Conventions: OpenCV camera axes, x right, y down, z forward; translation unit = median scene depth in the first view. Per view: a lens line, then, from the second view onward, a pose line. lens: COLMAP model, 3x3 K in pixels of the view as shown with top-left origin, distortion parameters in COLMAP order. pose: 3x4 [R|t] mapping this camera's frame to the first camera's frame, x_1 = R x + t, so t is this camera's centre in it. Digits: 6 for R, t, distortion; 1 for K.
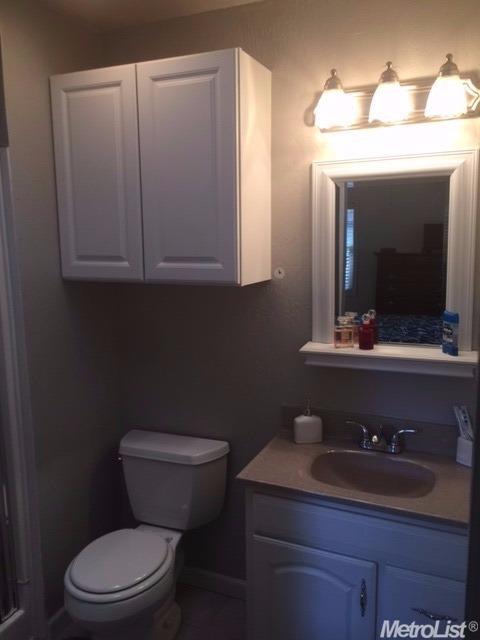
lens RADIAL K [[546.1, 0, 240.0], [0, 546.1, 320.0], [0, 0, 1]] dist [0.070795, -0.110324]
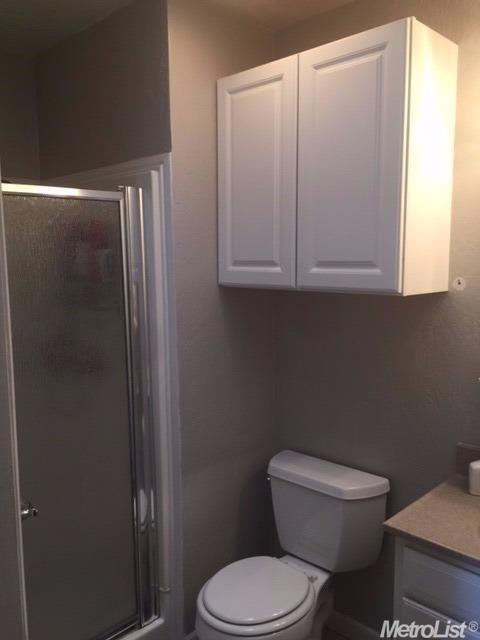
lens RADIAL K [[546.1, 0, 240.0], [0, 546.1, 320.0], [0, 0, 1]] dist [0.070795, -0.110324]
pose [[0.932274, 0.046782, -0.358716, 0.065845], [-0.060972, 0.997737, -0.028340, 0.013189], [0.356579, 0.048292, 0.933016, 0.108627]]
